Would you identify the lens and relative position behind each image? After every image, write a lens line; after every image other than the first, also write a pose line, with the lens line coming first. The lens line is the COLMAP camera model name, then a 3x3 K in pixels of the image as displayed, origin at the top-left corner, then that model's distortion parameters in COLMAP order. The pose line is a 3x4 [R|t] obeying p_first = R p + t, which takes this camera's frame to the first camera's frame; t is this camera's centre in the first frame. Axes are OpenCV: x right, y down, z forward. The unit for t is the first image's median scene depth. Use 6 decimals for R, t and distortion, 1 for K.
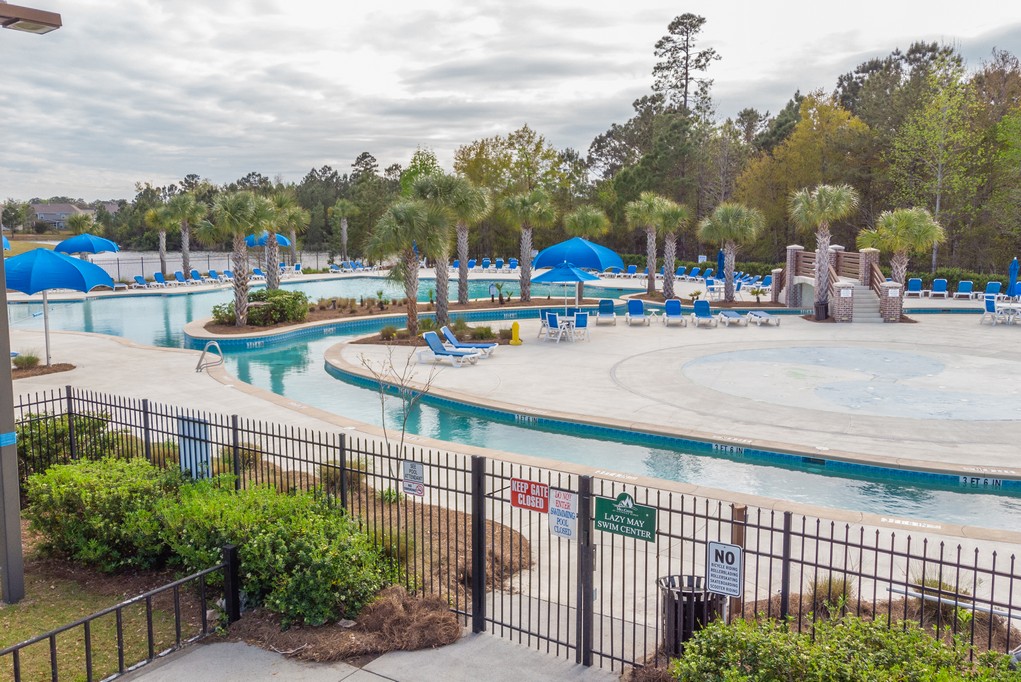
lens RADIAL K [[909.5, 0, 511.1], [0, 909.5, 323.1], [0, 0, 1]] dist [-0.015584, 0.106237]
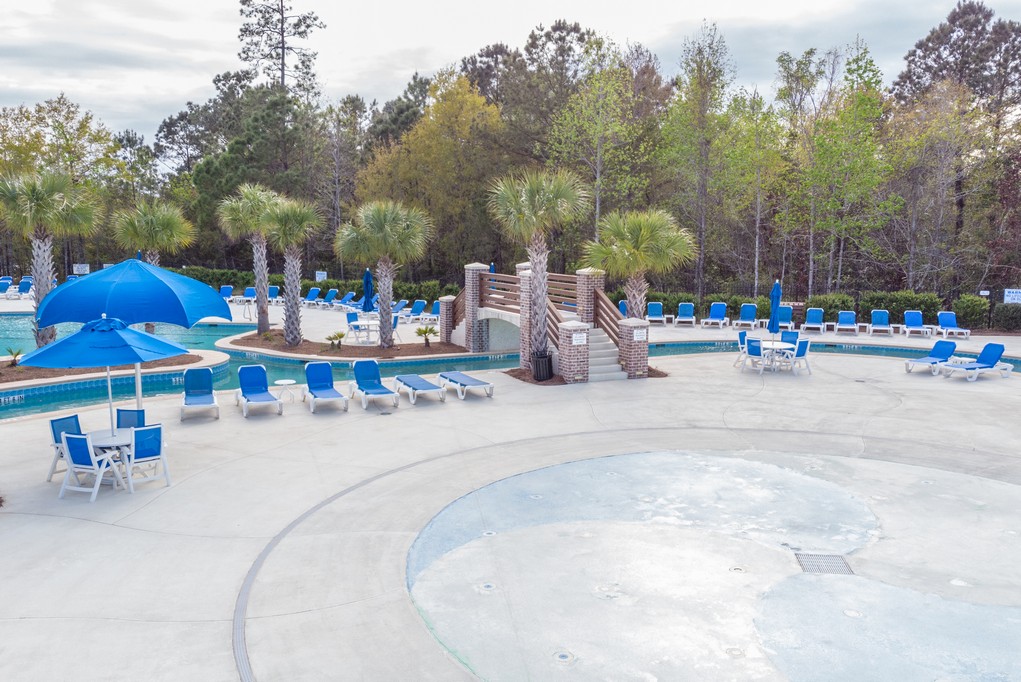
lens RADIAL K [[909.5, 0, 511.1], [0, 909.5, 323.1], [0, 0, 1]] dist [-0.015584, 0.106237]
pose [[0.900842, -0.042173, 0.432094, 0.019386], [0.043667, 0.999025, 0.006468, -0.025392], [-0.431945, 0.013042, 0.901806, 0.212731]]
